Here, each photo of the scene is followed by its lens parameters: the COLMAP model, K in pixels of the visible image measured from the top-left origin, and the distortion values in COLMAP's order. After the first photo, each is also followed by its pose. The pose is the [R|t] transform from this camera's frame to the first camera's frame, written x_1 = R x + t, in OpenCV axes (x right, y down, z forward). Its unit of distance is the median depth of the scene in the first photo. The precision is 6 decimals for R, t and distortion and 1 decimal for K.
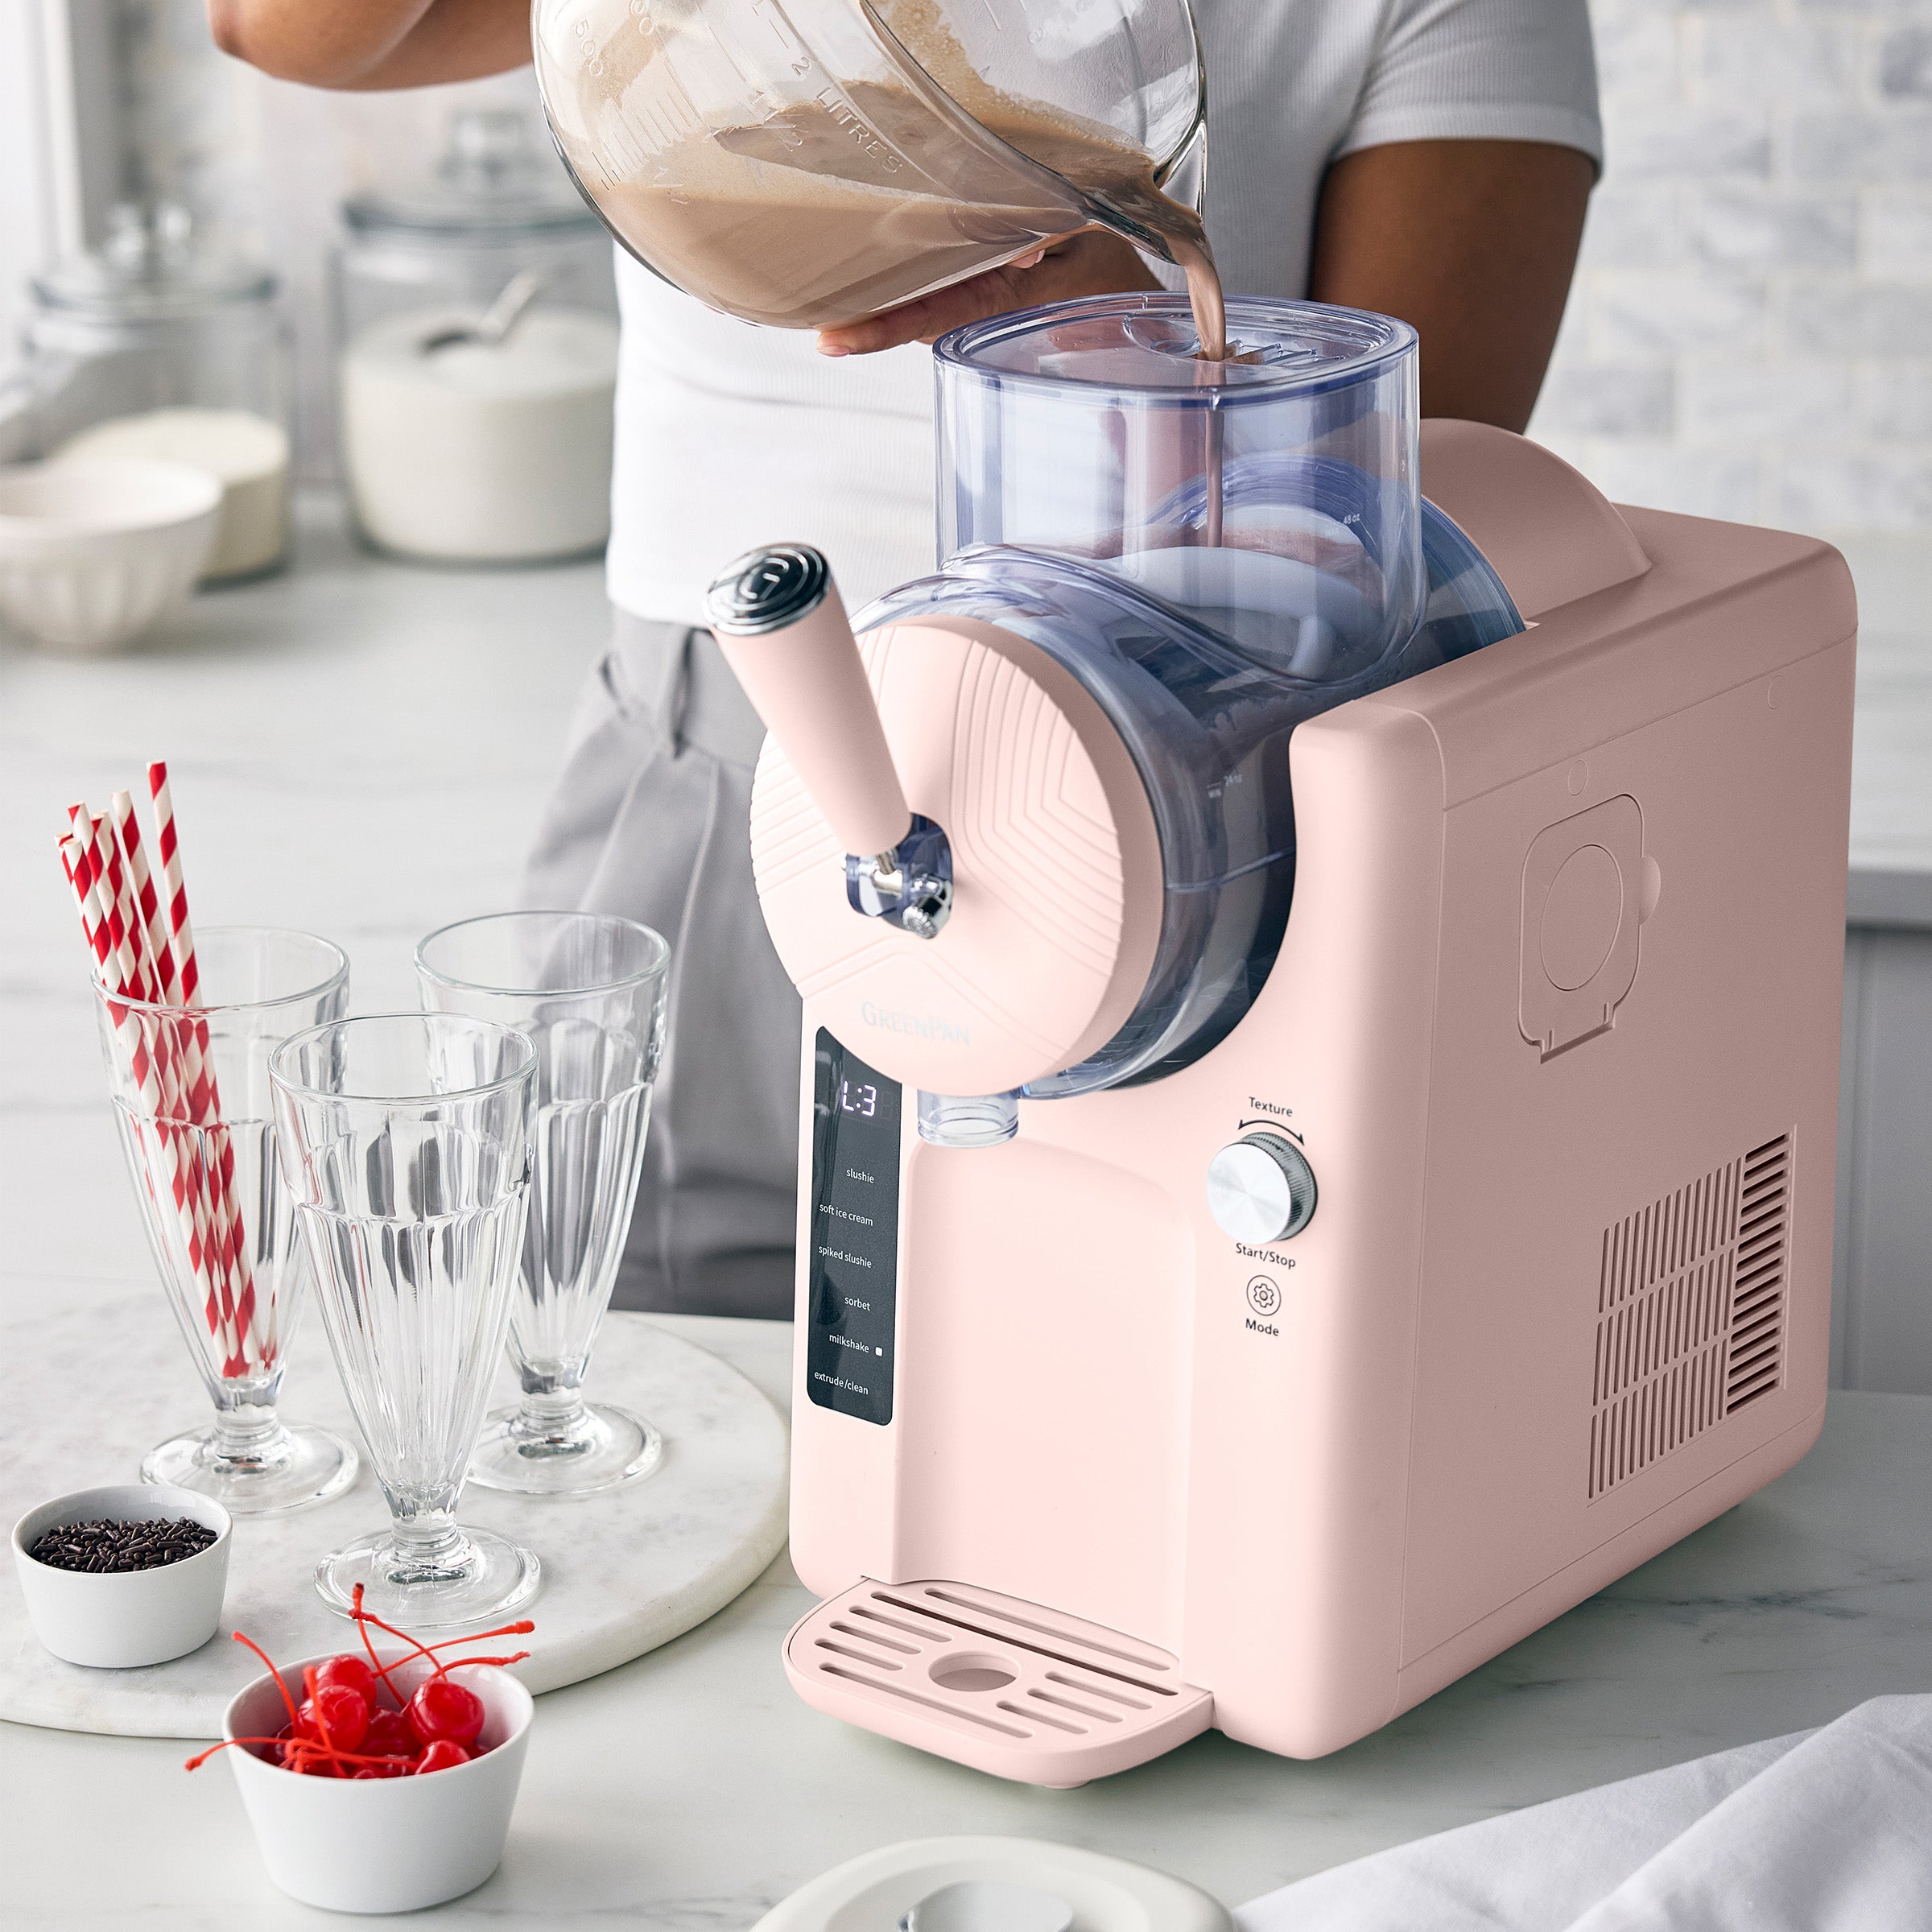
lens RADIAL K [[6073.4, 0, 966.0], [0, 6073.4, 966.0], [0, 0, 1]] dist [-0.074350, -1.653795]
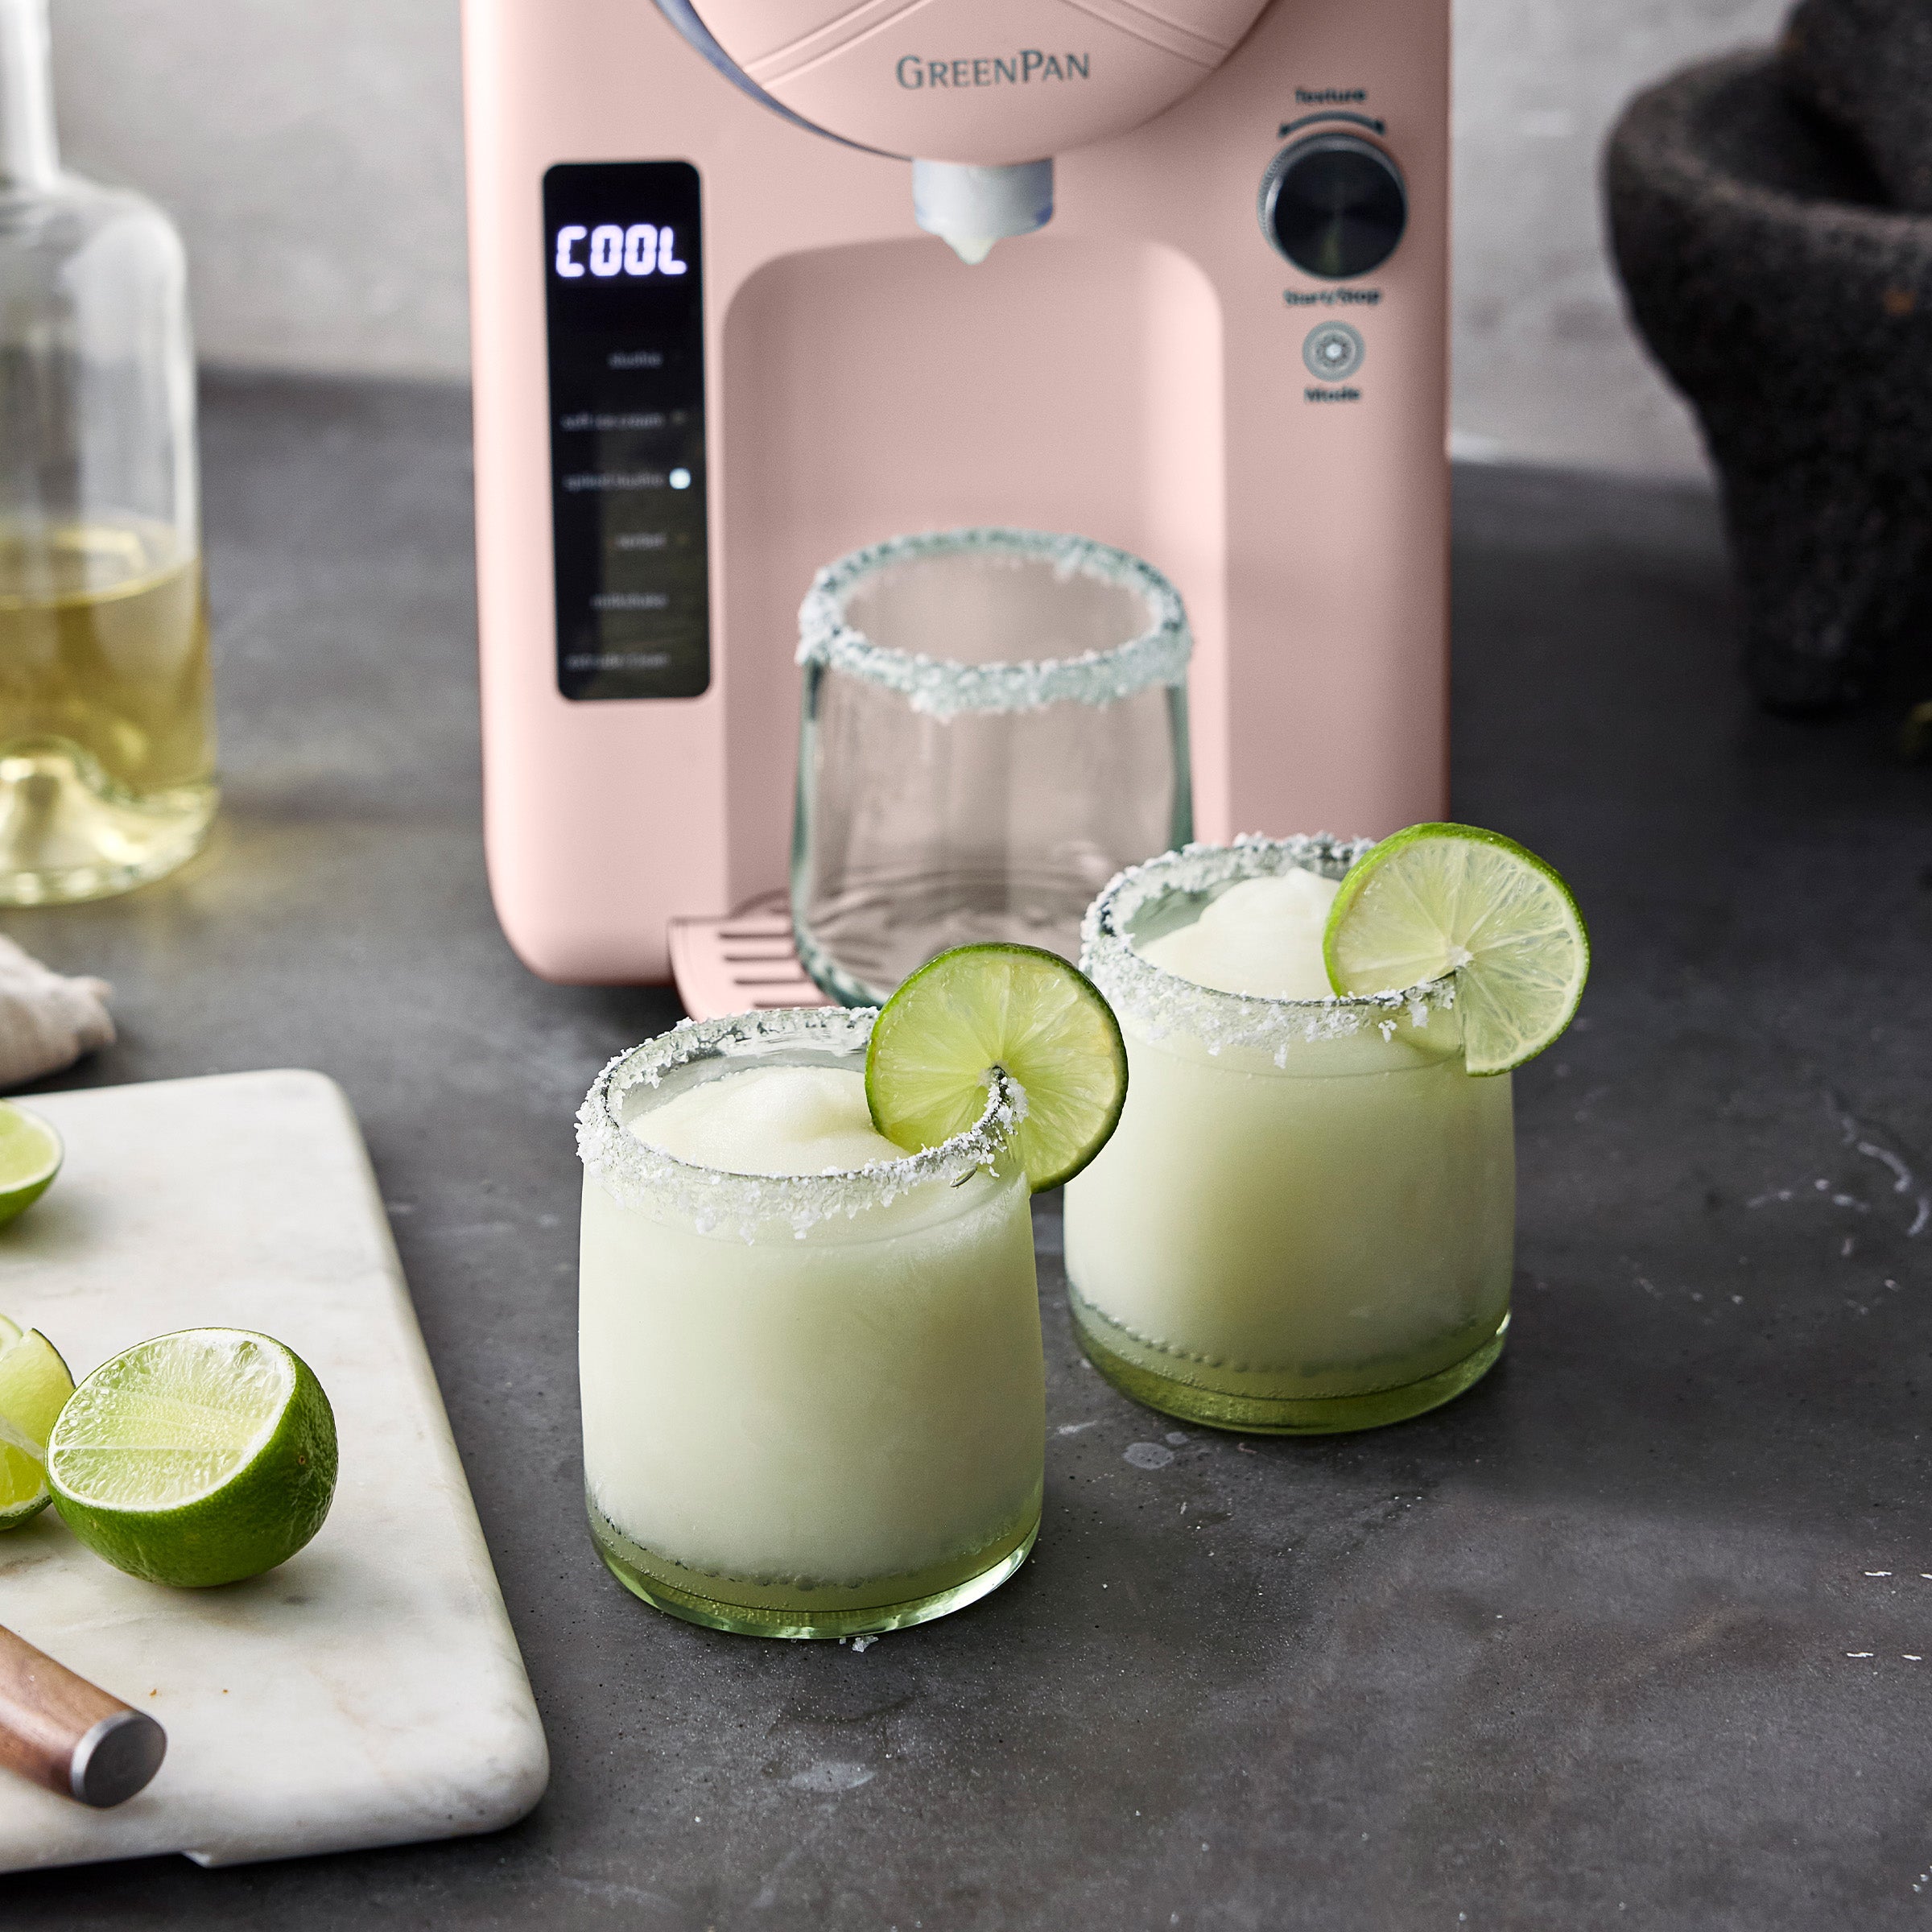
lens RADIAL K [[6073.4, 0, 966.0], [0, 6073.4, 966.0], [0, 0, 1]] dist [-0.074350, -1.653795]
pose [[0.736296, -0.278122, 0.616860, -0.469966], [0.213699, 0.960546, 0.178002, -0.016236], [-0.642029, 0.000760, 0.766680, 0.450824]]
